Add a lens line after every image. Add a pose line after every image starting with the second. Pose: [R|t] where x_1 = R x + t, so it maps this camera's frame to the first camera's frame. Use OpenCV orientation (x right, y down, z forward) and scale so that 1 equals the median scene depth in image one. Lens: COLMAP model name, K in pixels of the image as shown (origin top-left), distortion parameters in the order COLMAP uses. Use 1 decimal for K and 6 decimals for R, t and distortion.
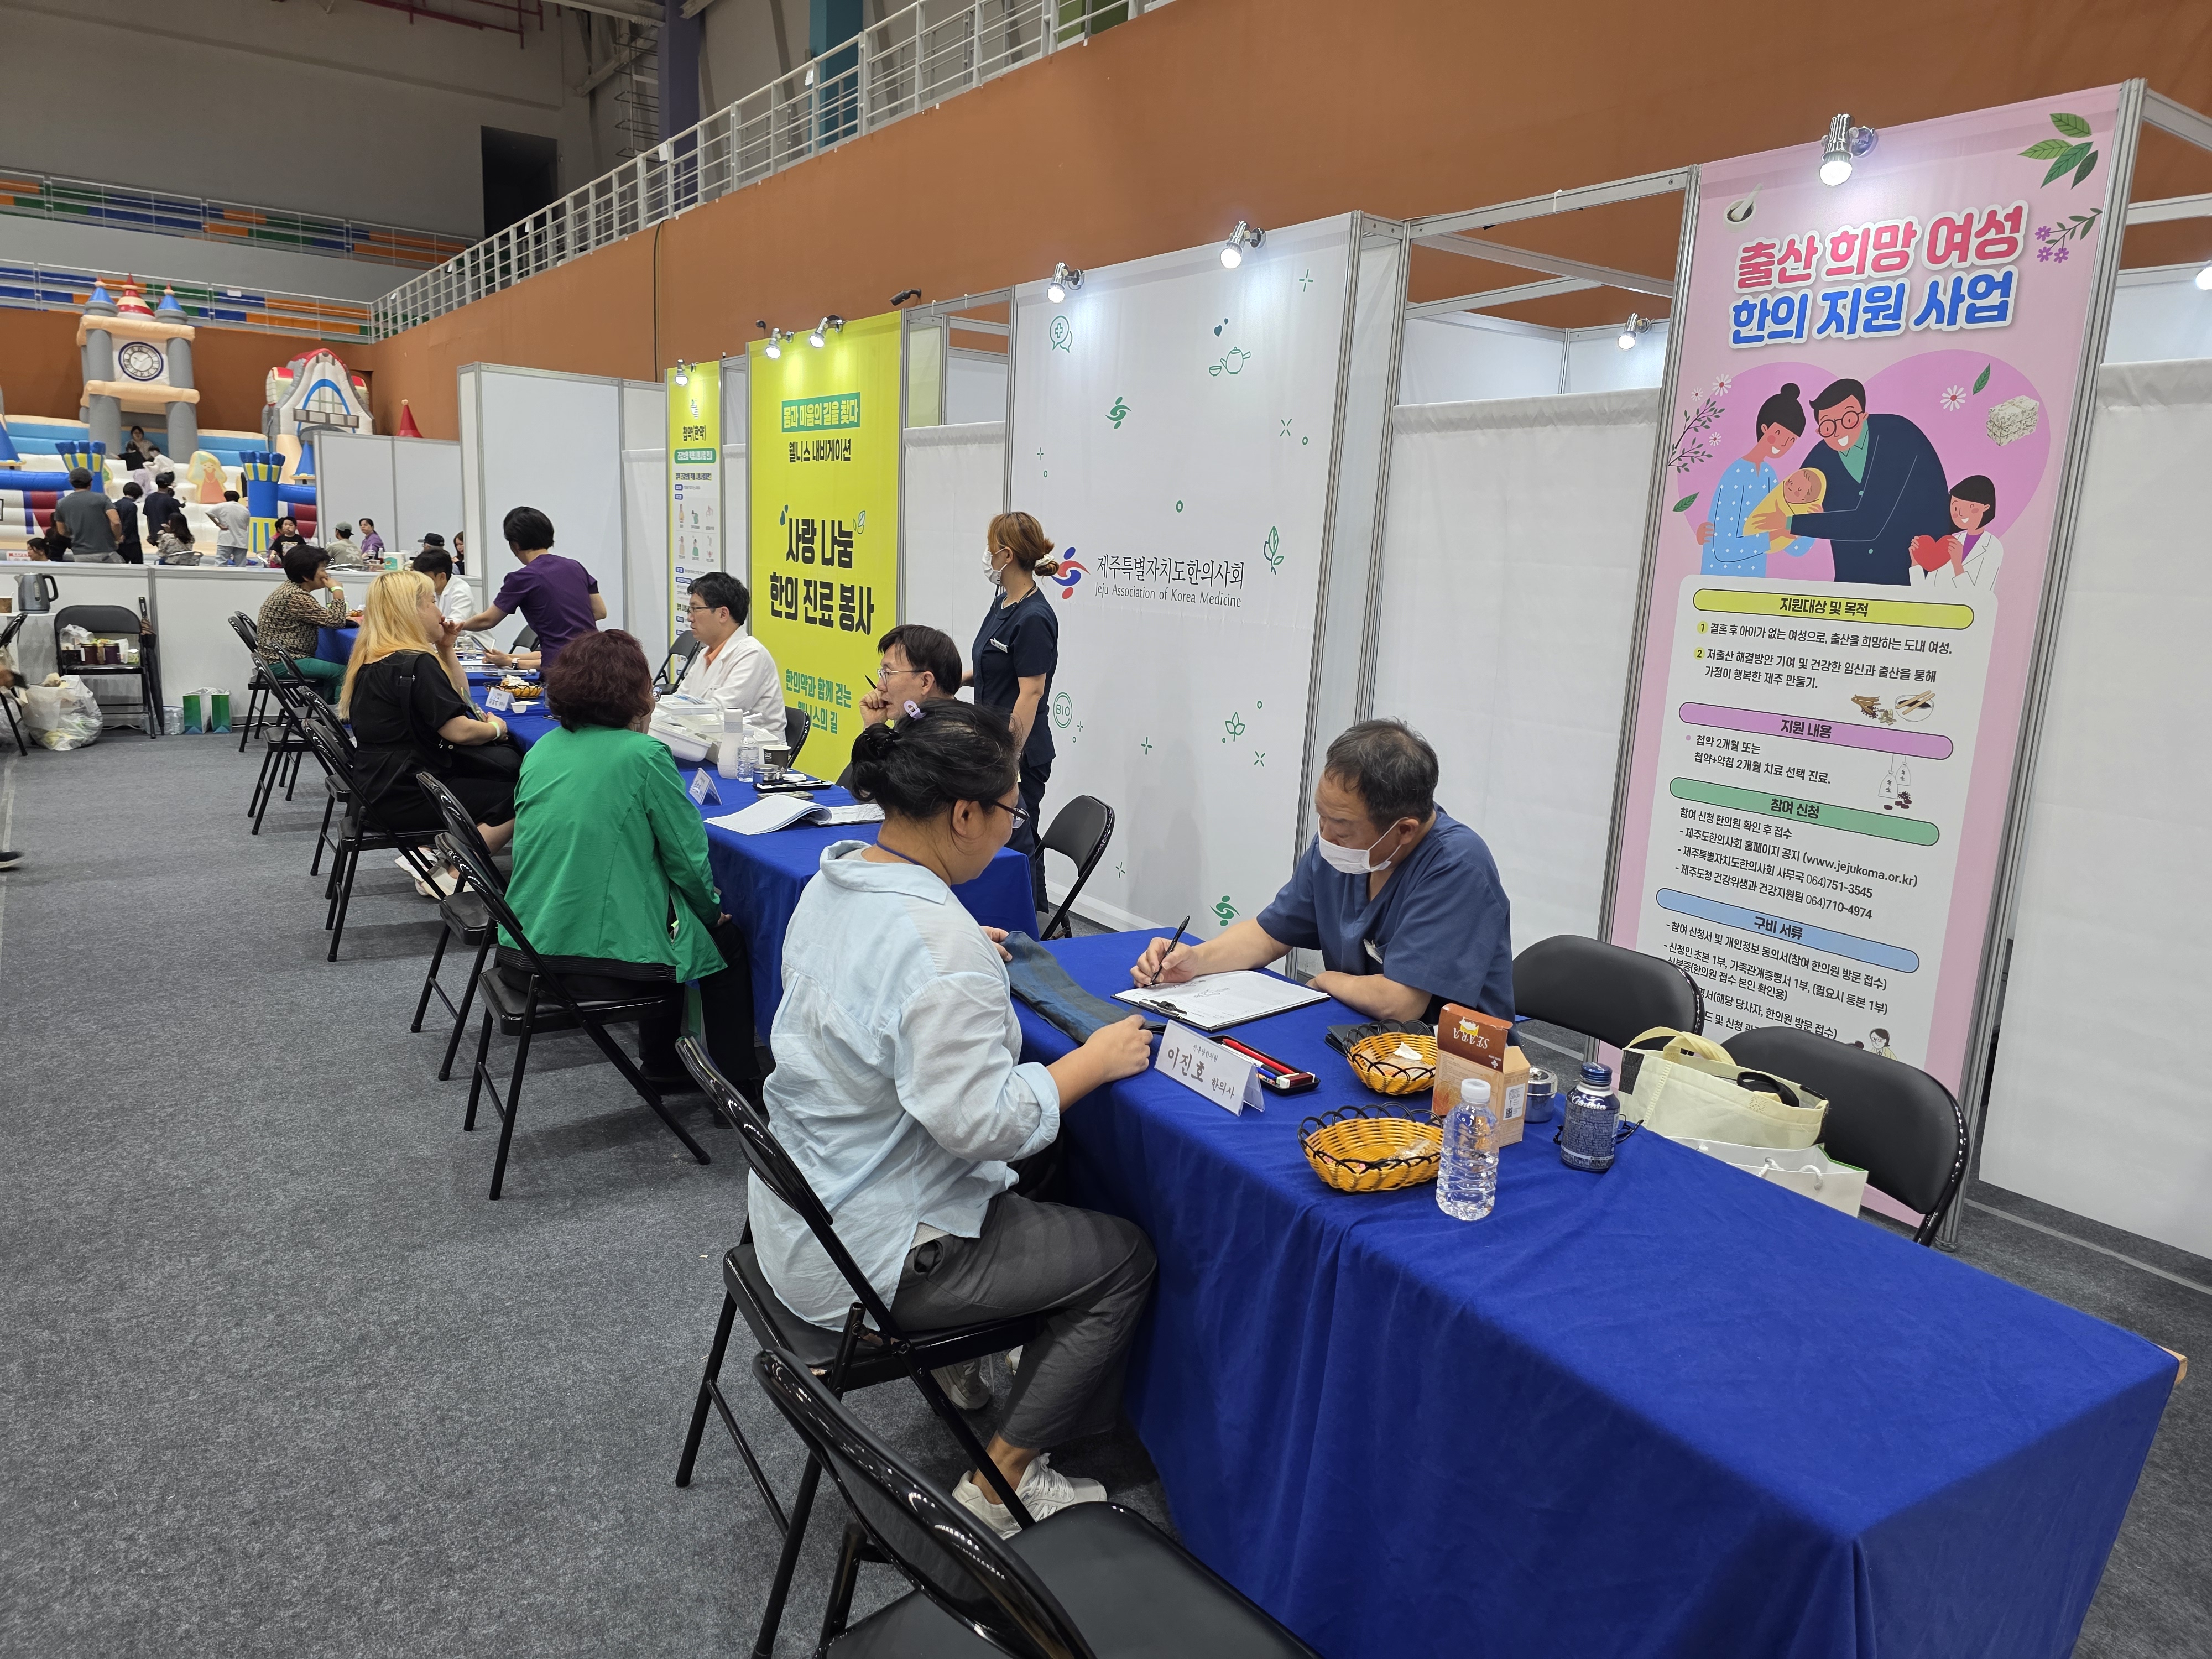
lens RADIAL K [[1502.2, 0, 1108.6], [0, 1502.2, 823.3], [0, 0, 1]] dist [0.042405, -0.032490]
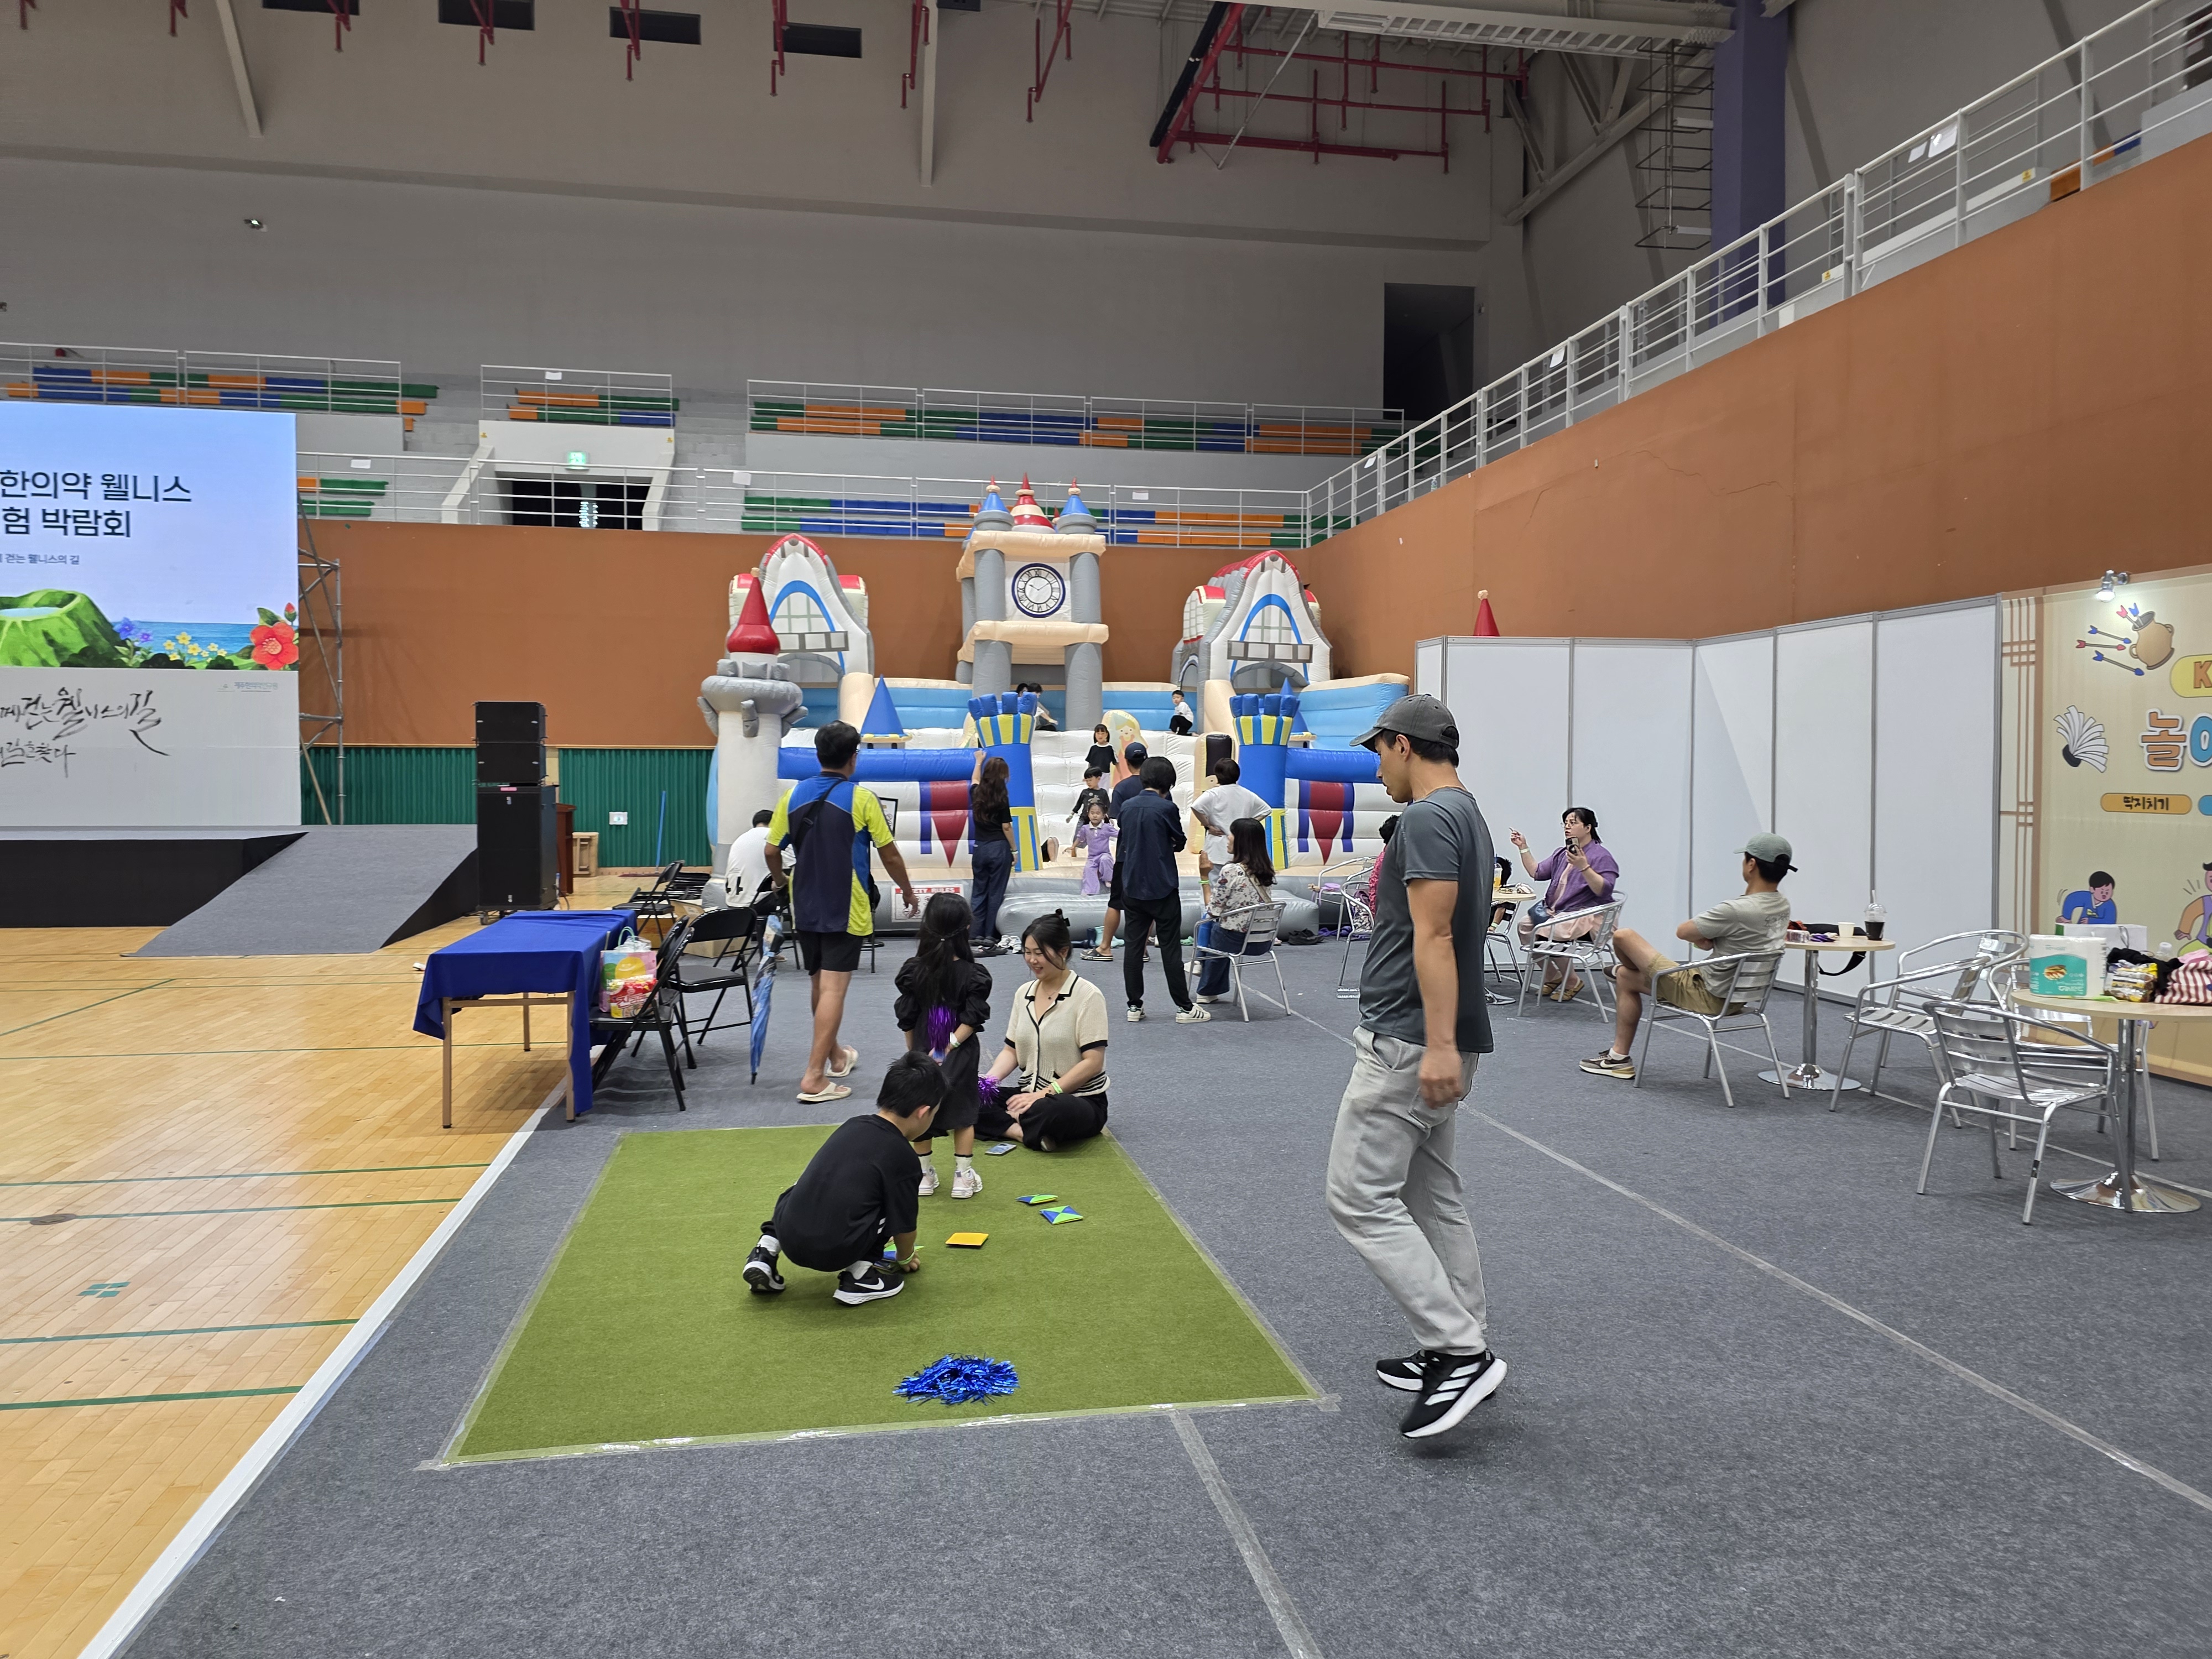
lens RADIAL K [[1502.2, 0, 1083.2], [0, 1502.2, 838.1], [0, 0, 1]] dist [0.042405, -0.032490]
pose [[0.908035, -0.028844, -0.417900, -0.331456], [-0.036072, 0.988536, -0.146610, -0.091464], [0.417338, 0.148202, 0.896585, 0.407745]]
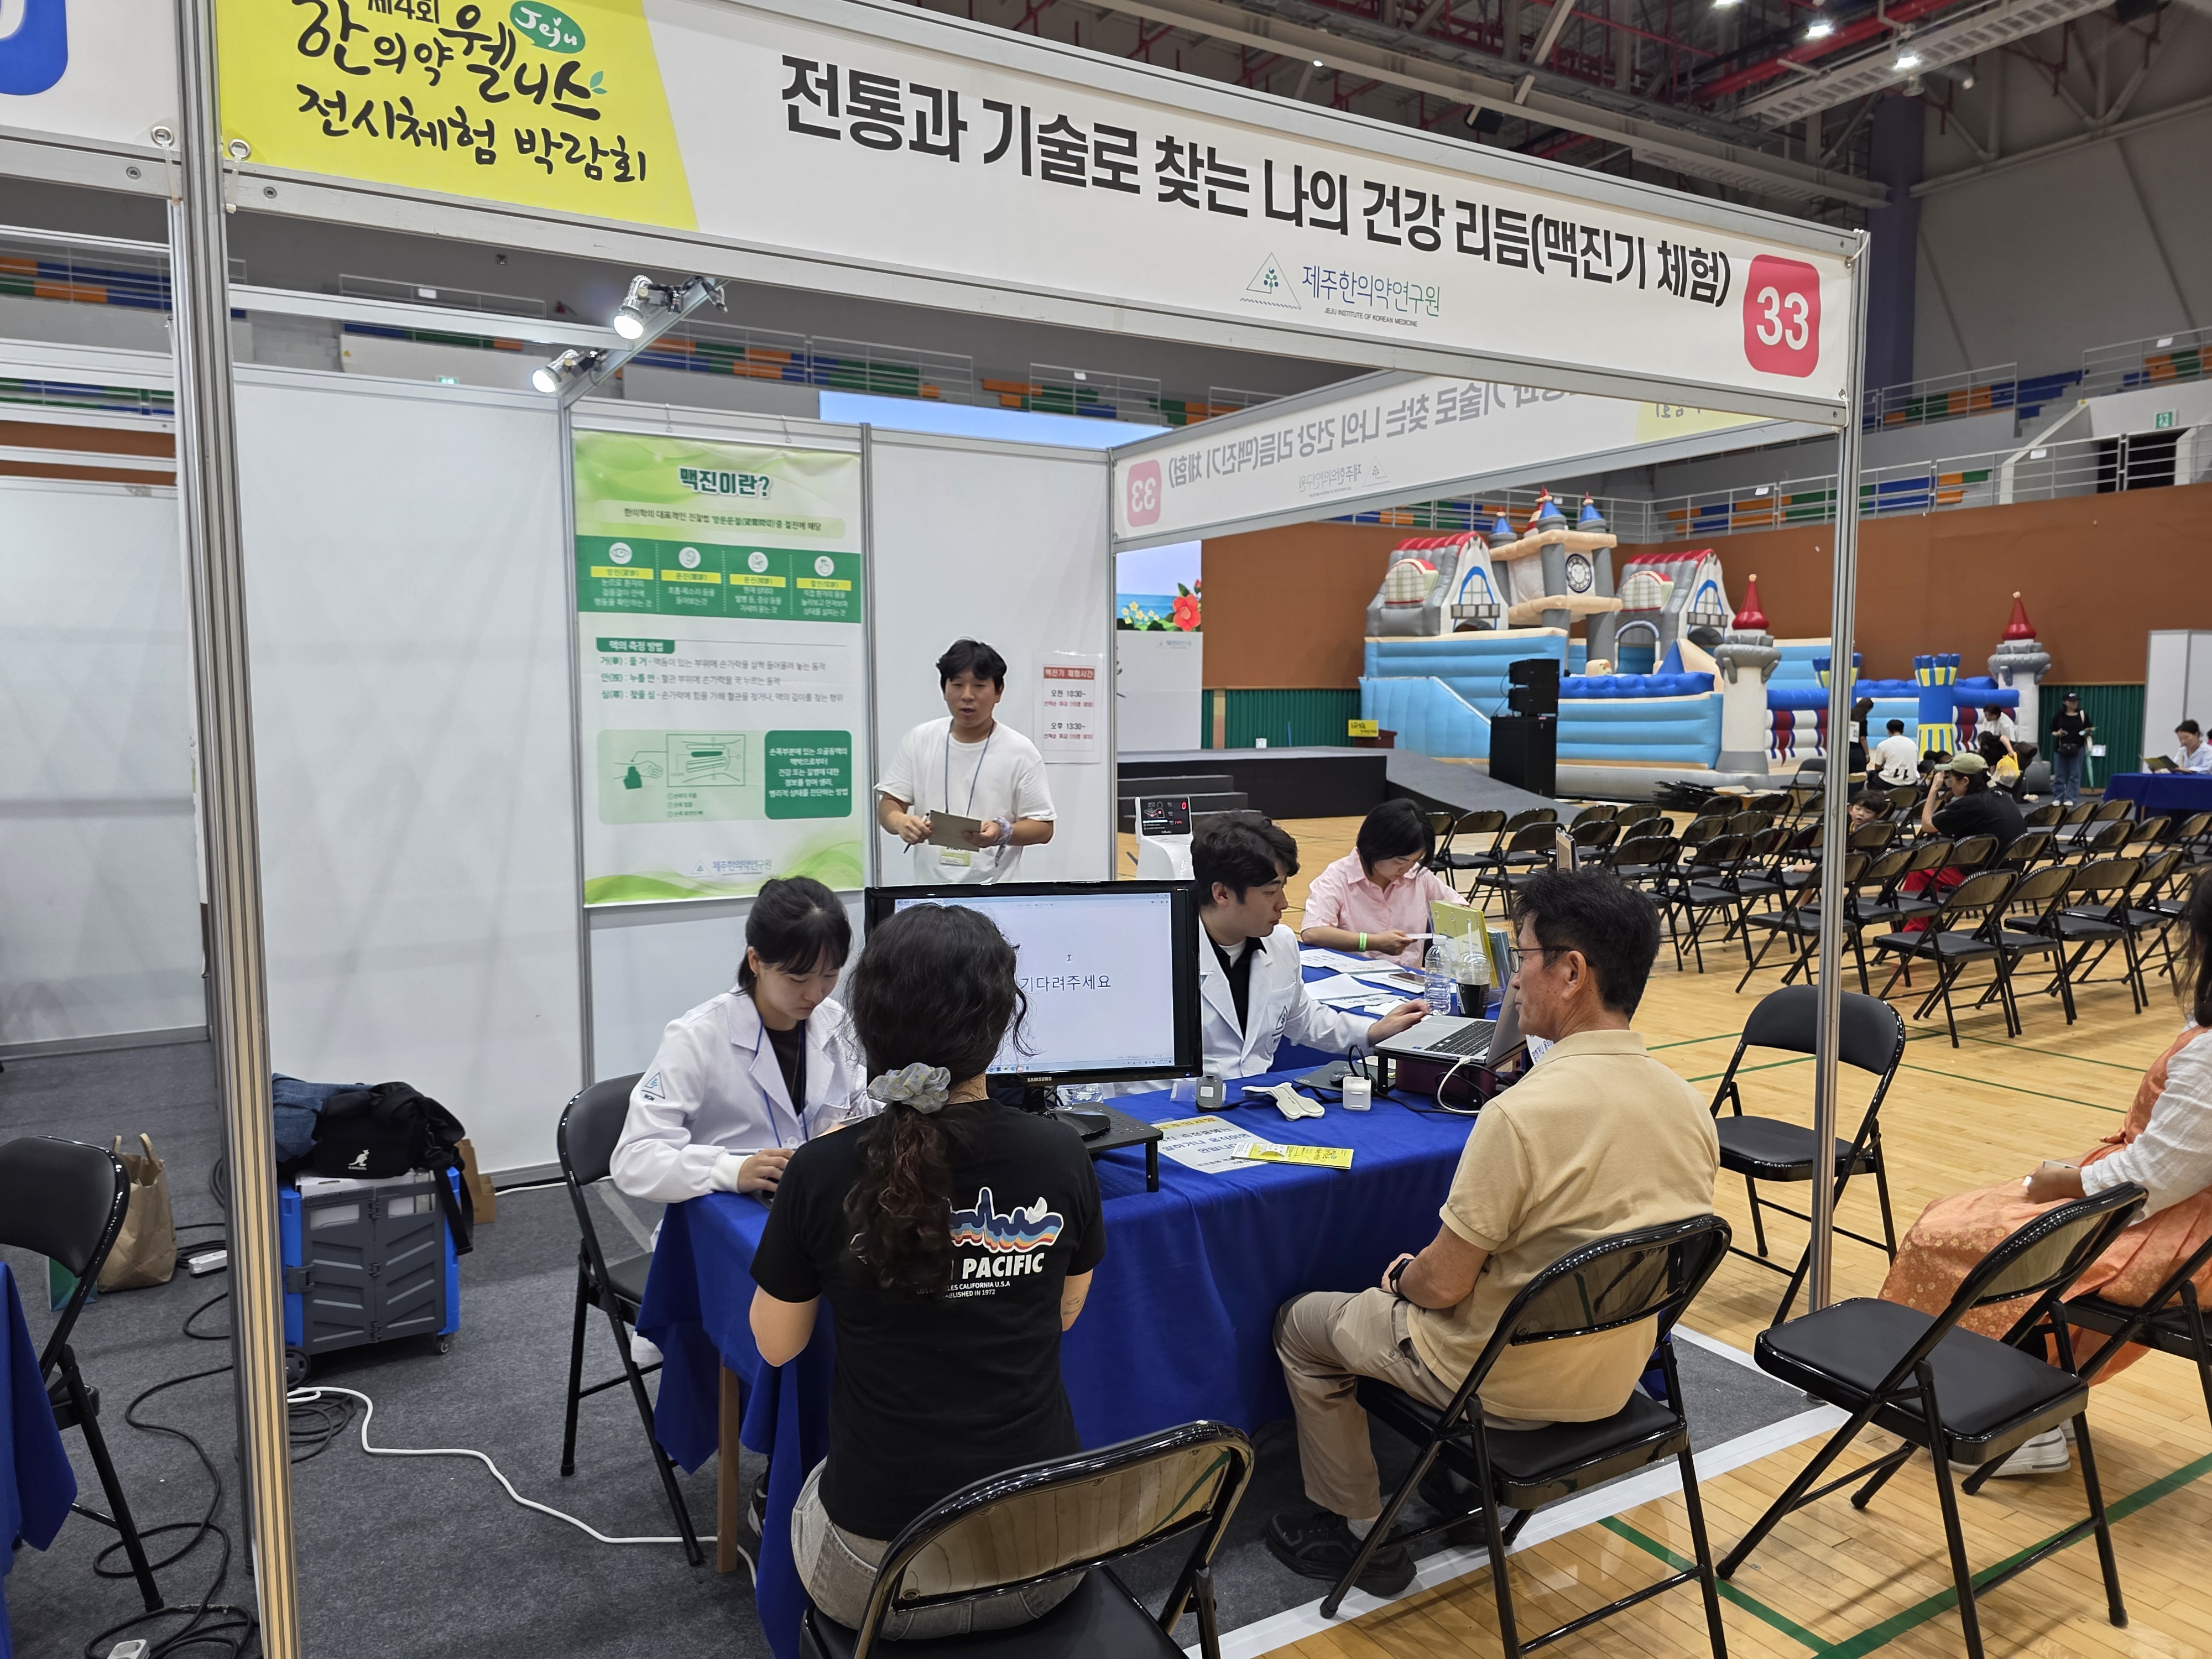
lens RADIAL K [[1502.2, 0, 1102.8], [0, 1502.2, 822.3], [0, 0, 1]] dist [0.042405, -0.032490]
pose [[0.996292, -0.049875, -0.070101, -0.869788], [0.041894, 0.992933, -0.111036, -0.053091], [0.075144, 0.107687, 0.991341, 0.045360]]
